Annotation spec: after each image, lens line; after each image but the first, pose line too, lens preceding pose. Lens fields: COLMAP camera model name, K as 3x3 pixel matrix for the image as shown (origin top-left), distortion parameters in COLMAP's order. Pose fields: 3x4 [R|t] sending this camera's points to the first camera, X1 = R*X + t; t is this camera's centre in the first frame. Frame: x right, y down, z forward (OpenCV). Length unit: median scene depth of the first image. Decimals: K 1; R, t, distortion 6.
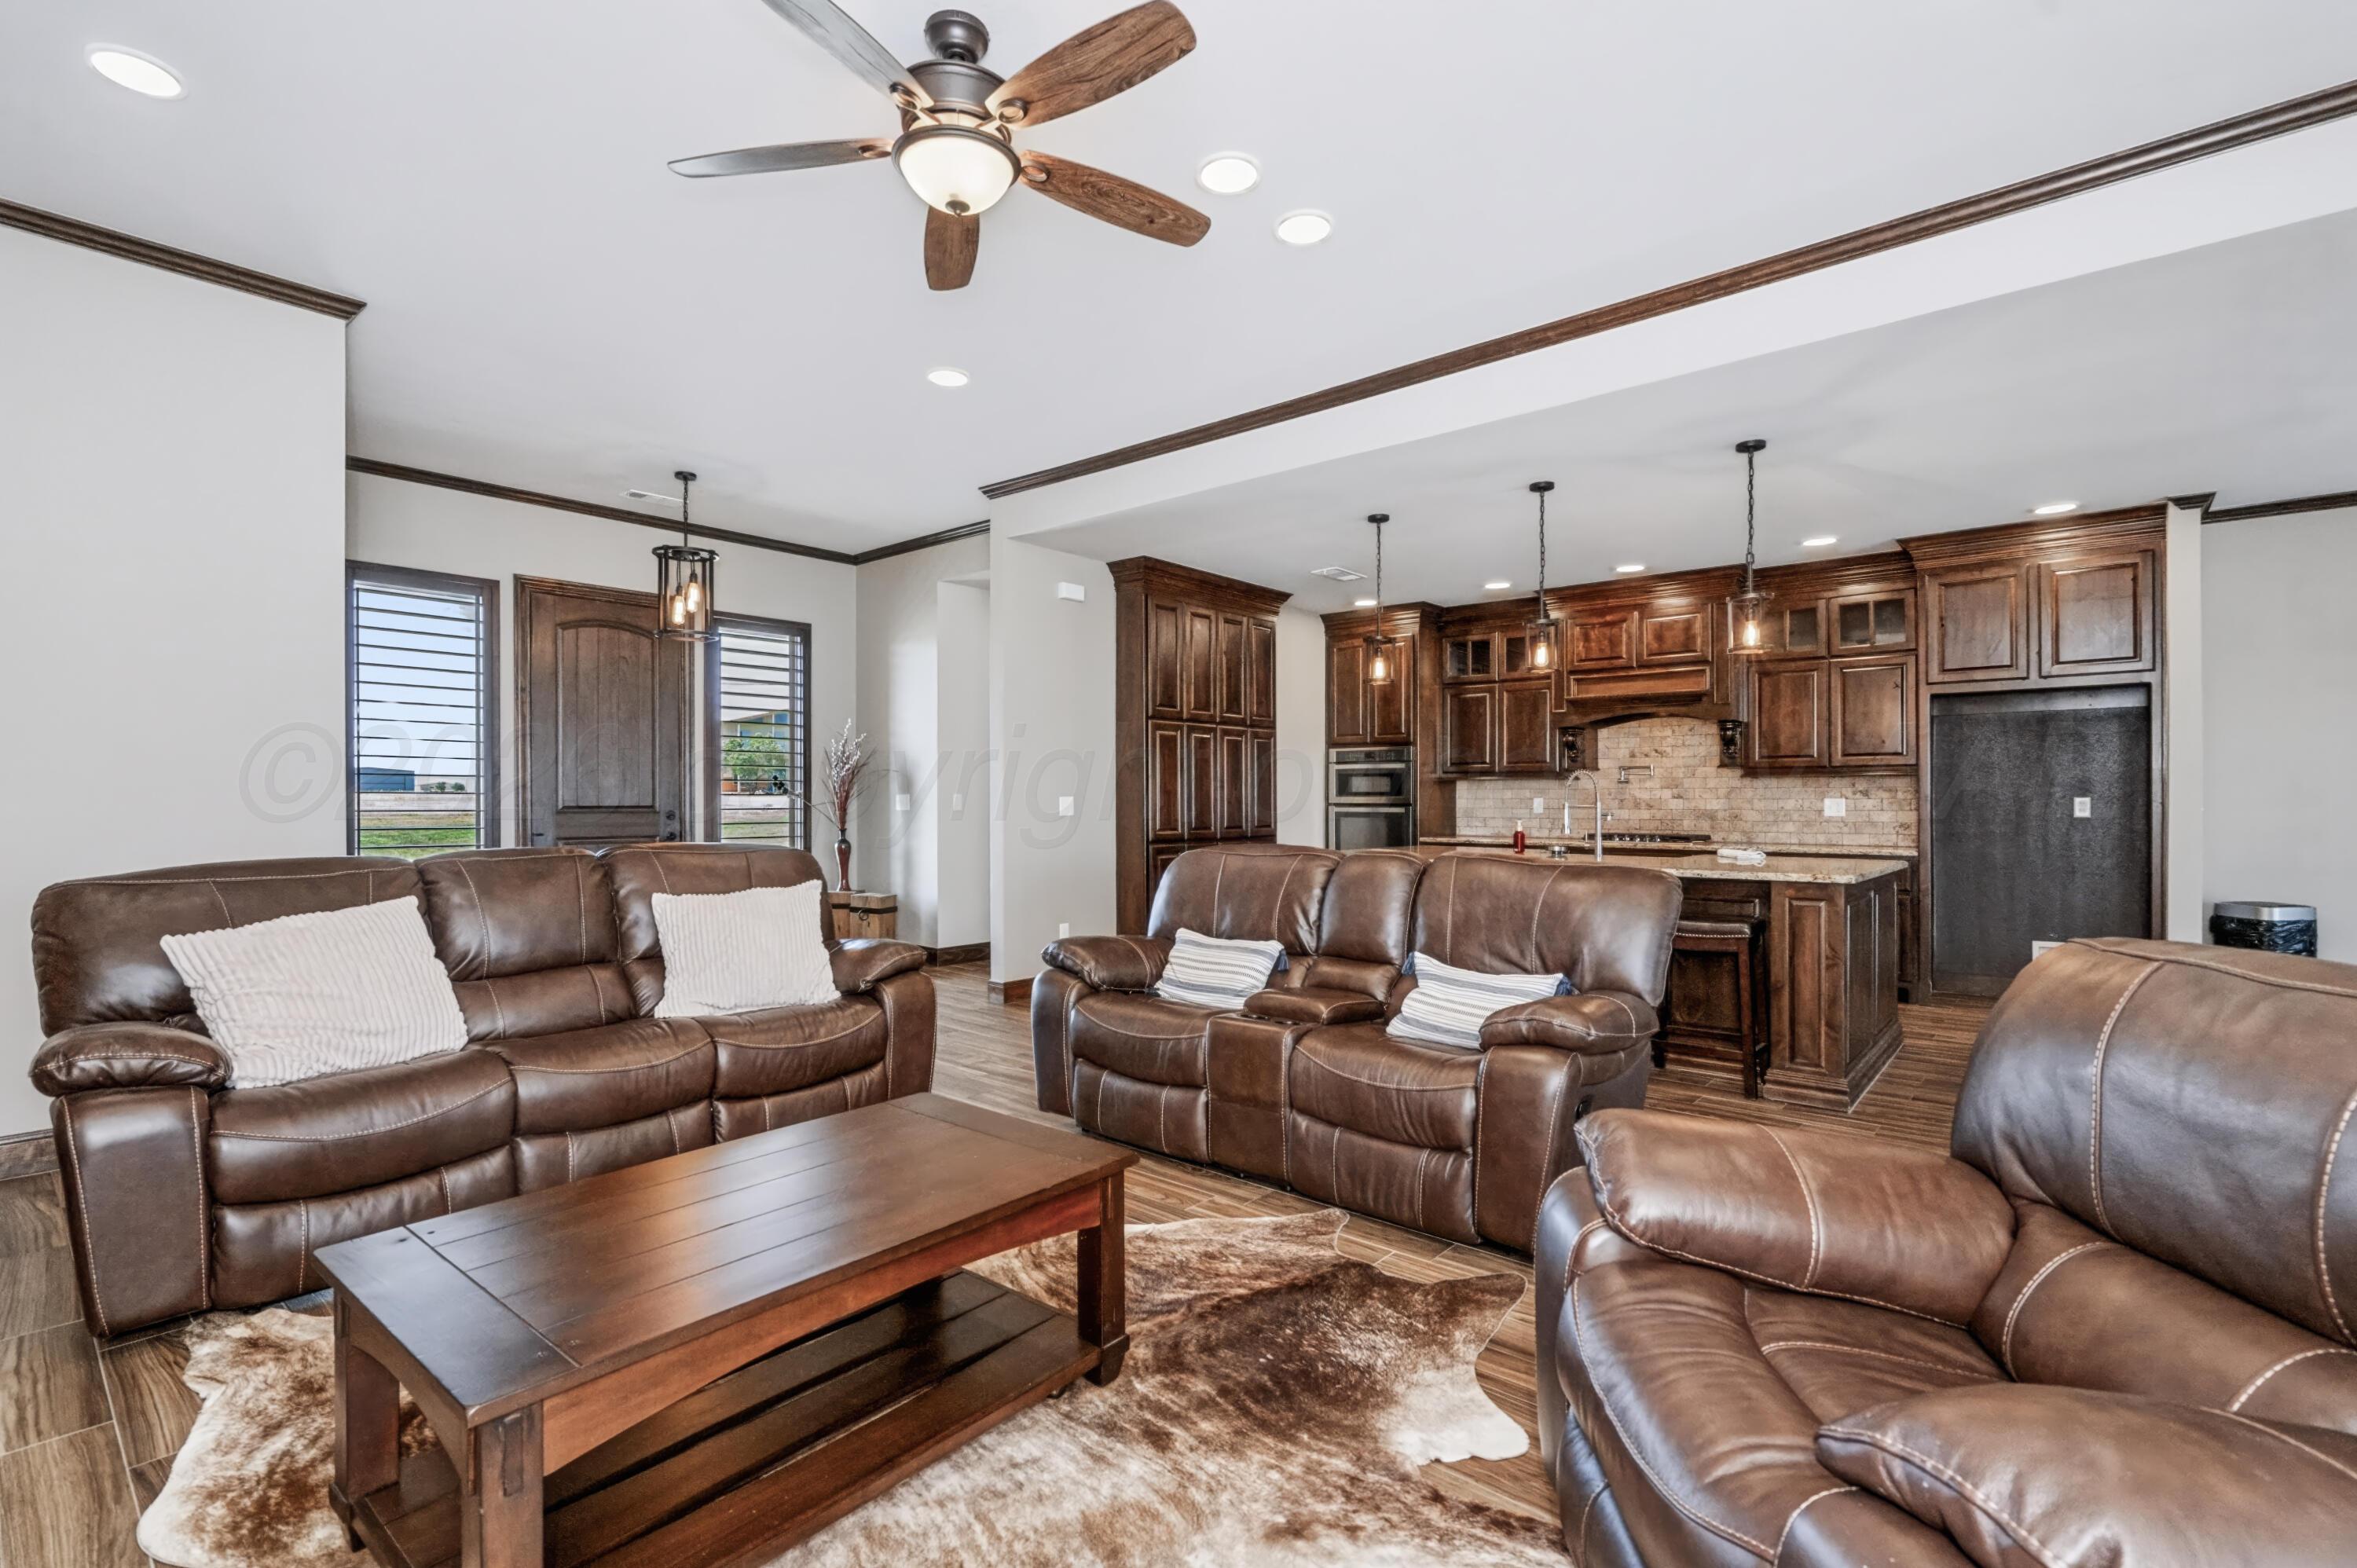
lens RADIAL K [[1084.4, 0, 1171.3], [0, 1084.4, 788.6], [0, 0, 1]] dist [-0.007998, 0.004625]
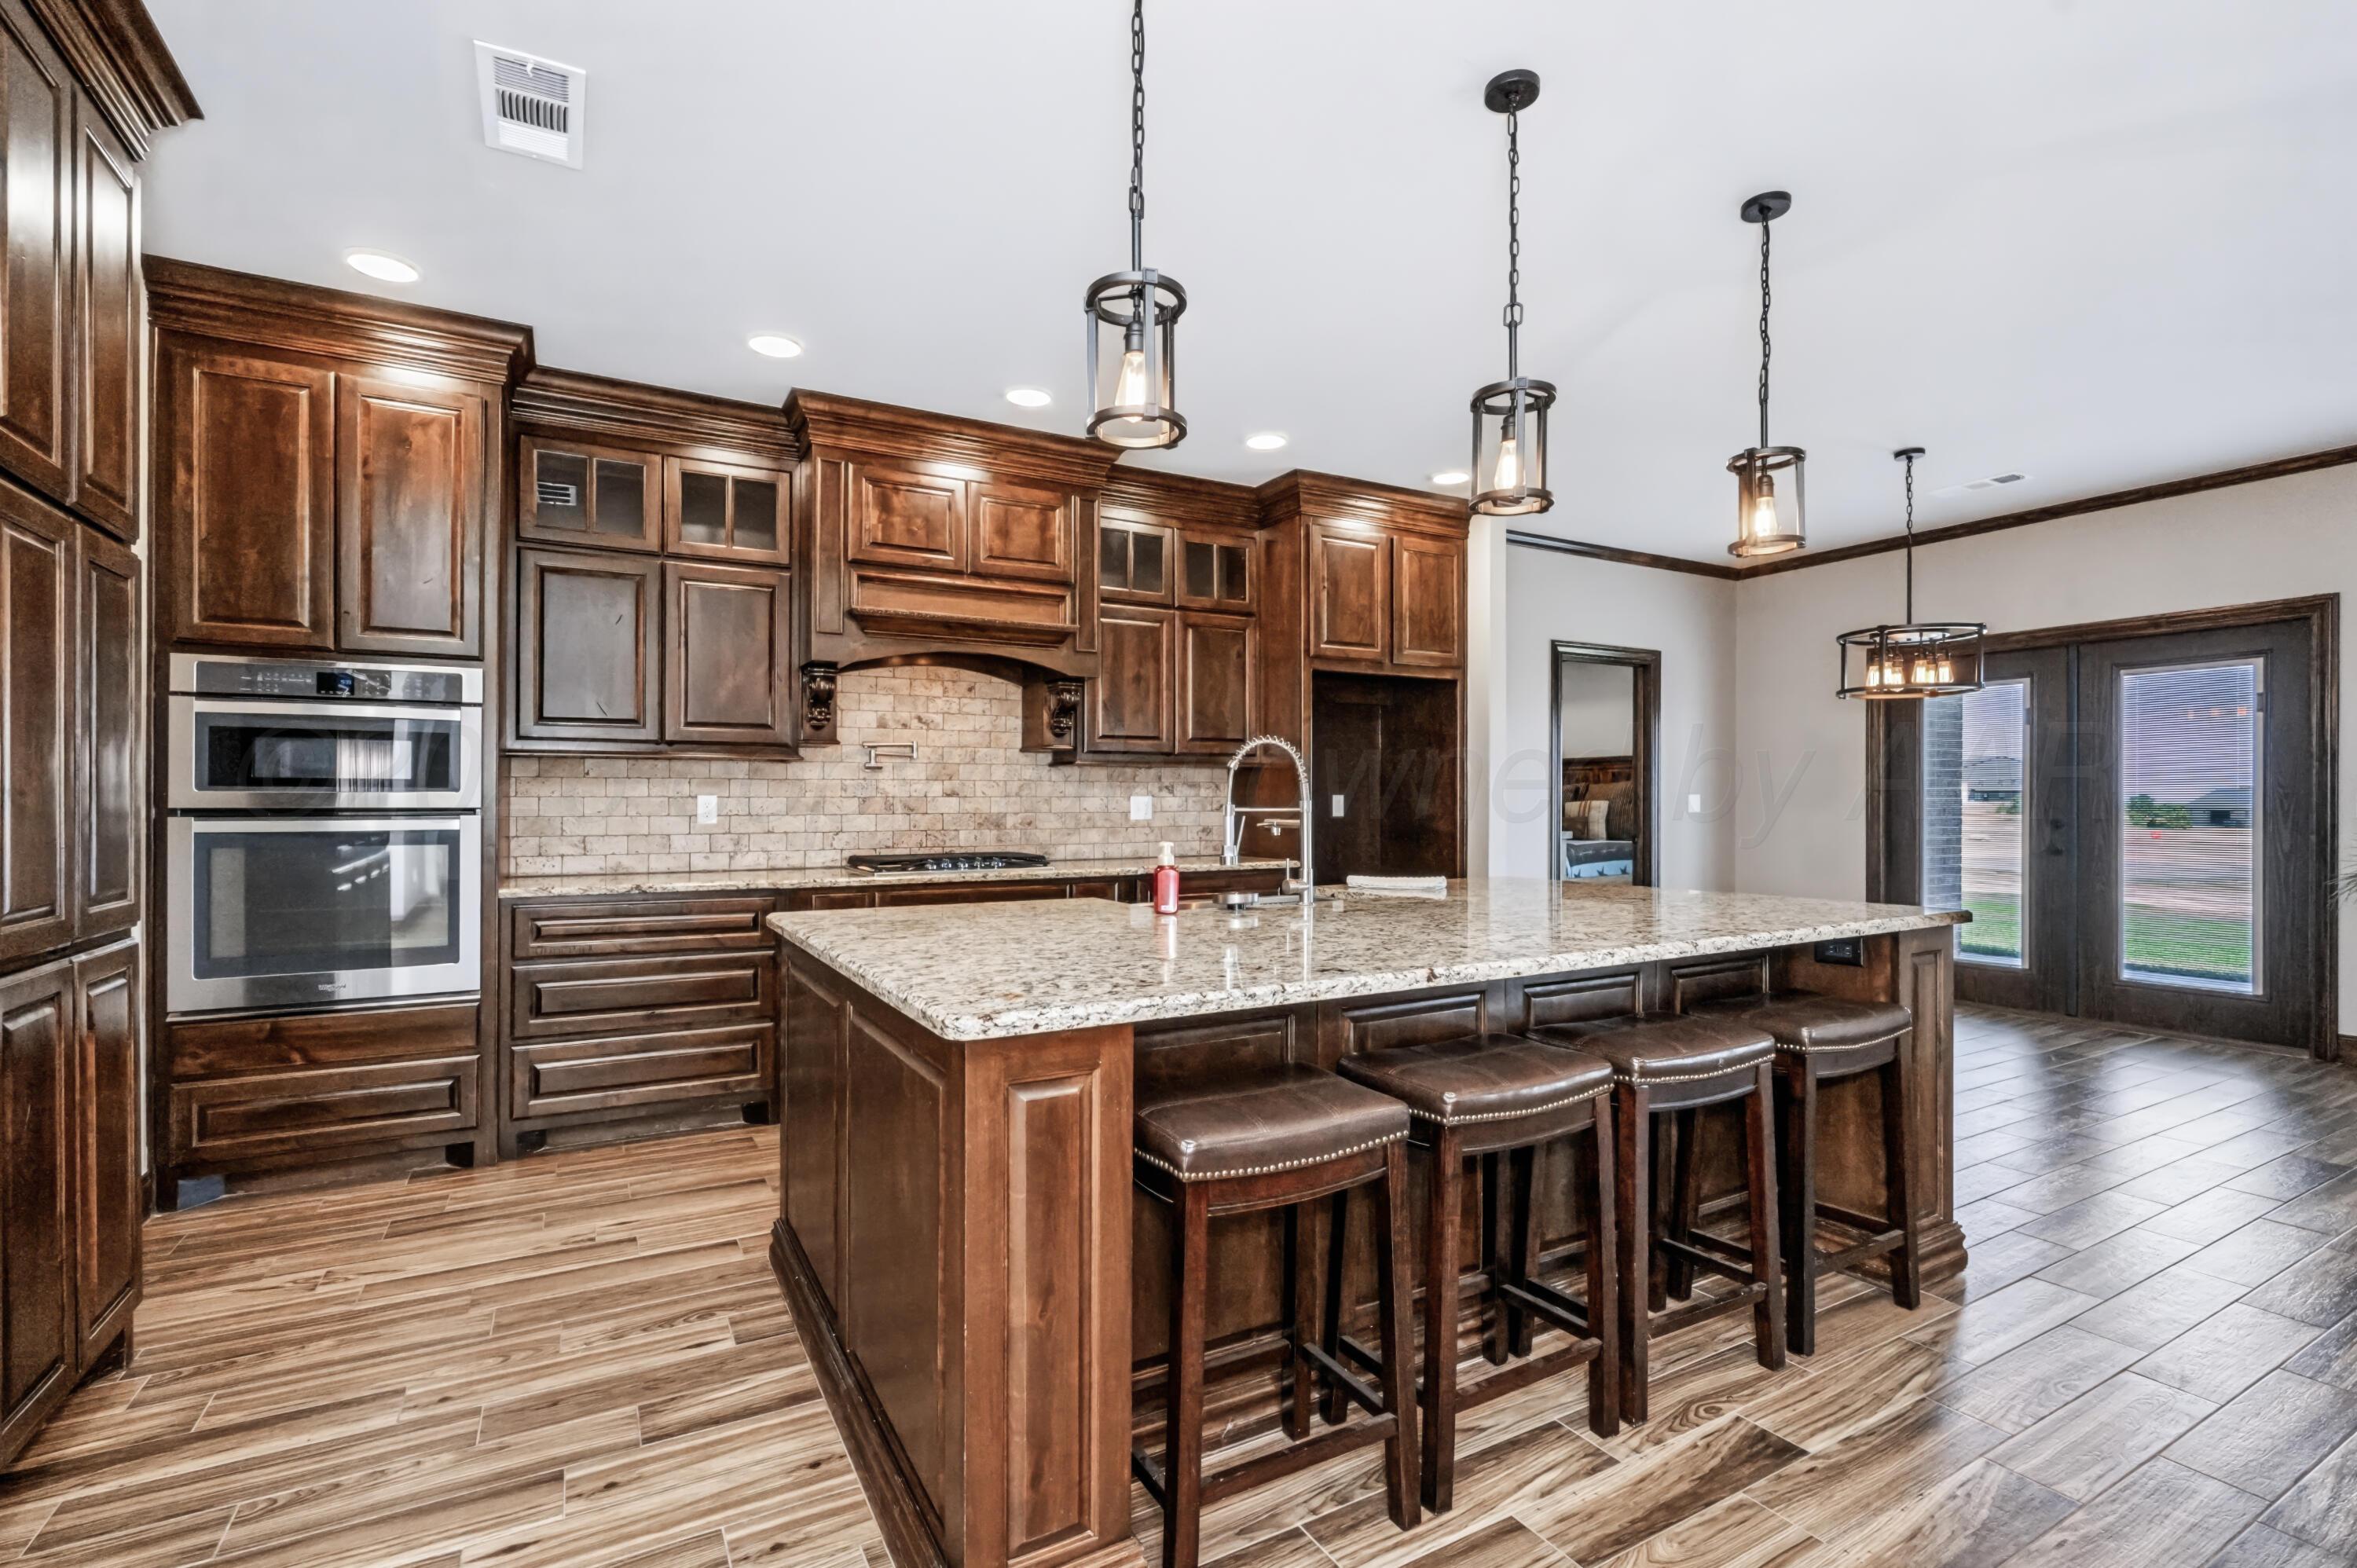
lens RADIAL K [[1084.4, 0, 1179.9], [0, 1084.4, 808.7], [0, 0, 1]] dist [-0.007998, 0.004625]
pose [[0.310400, -0.009442, 0.950559, -0.096736], [-0.006099, 0.999910, 0.011924, 0.008079], [-0.950586, -0.009498, 0.310315, 0.679728]]
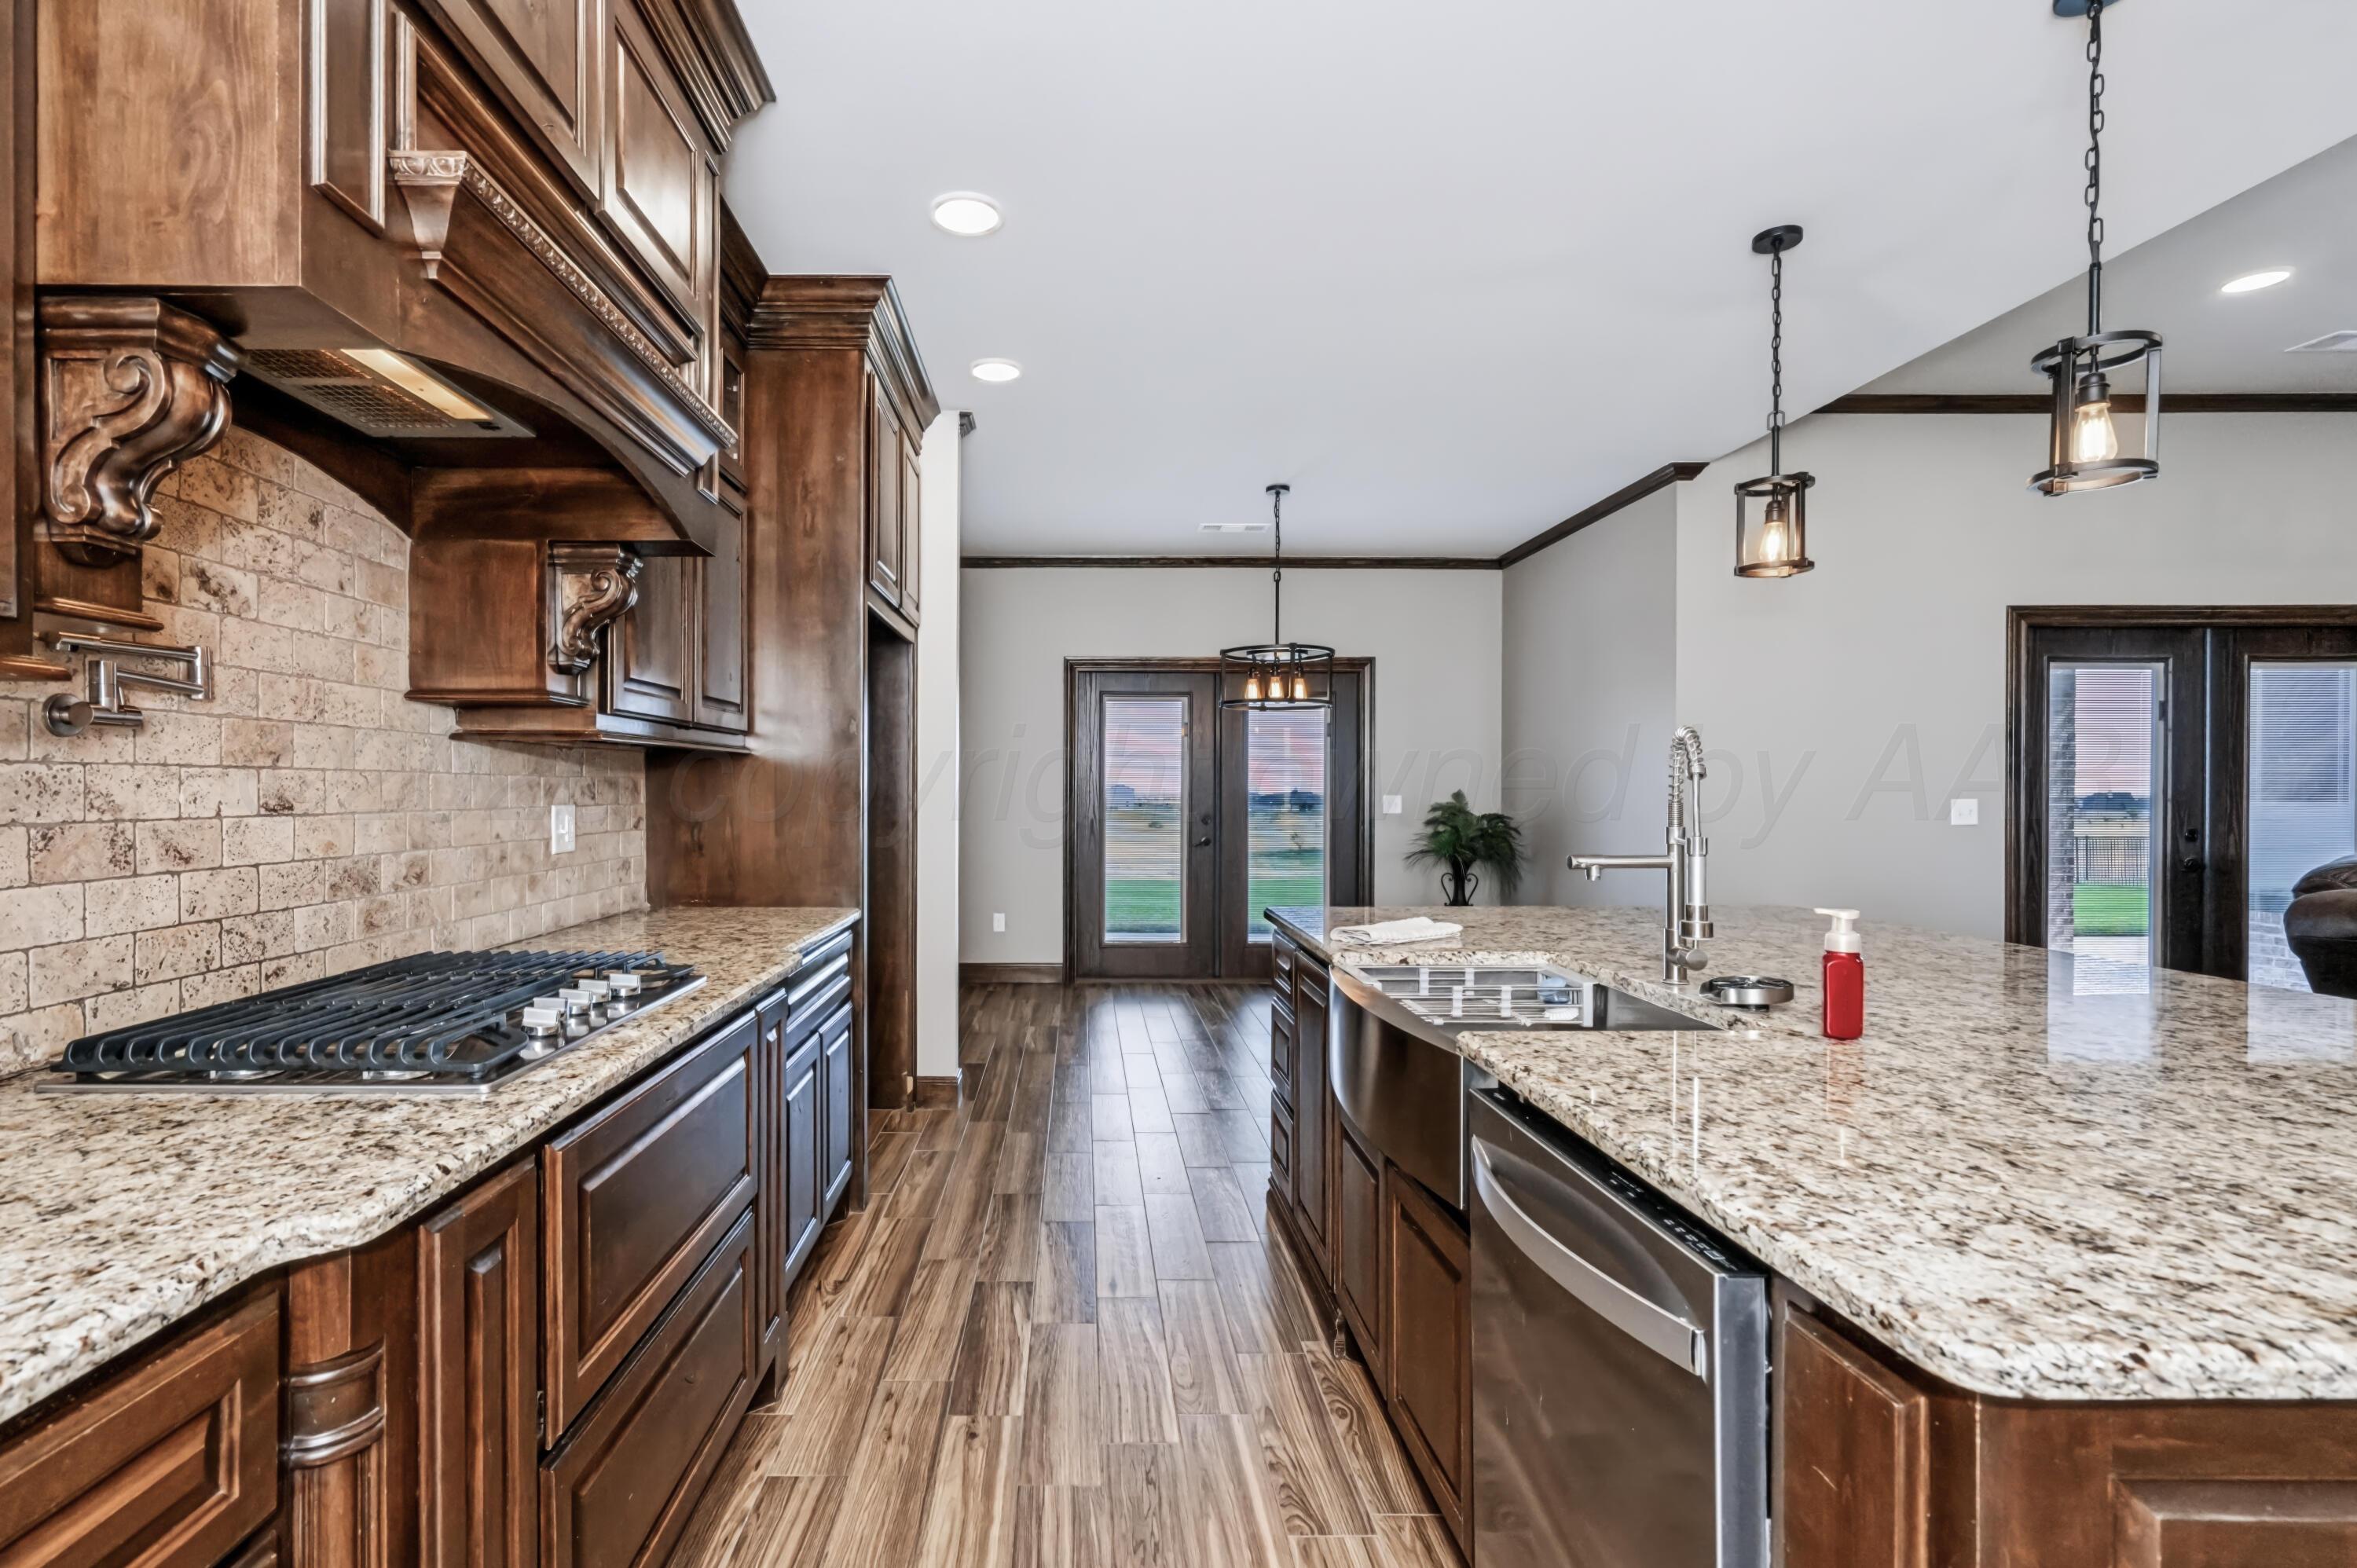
lens RADIAL K [[1084.4, 0, 1176.2], [0, 1084.4, 802.5], [0, 0, 1]] dist [-0.007998, 0.004625]
pose [[-0.666436, -0.003309, 0.745555, 0.179380], [-0.000850, 0.999993, 0.003678, 0.005865], [-0.745561, 0.001818, -0.666435, 1.015685]]
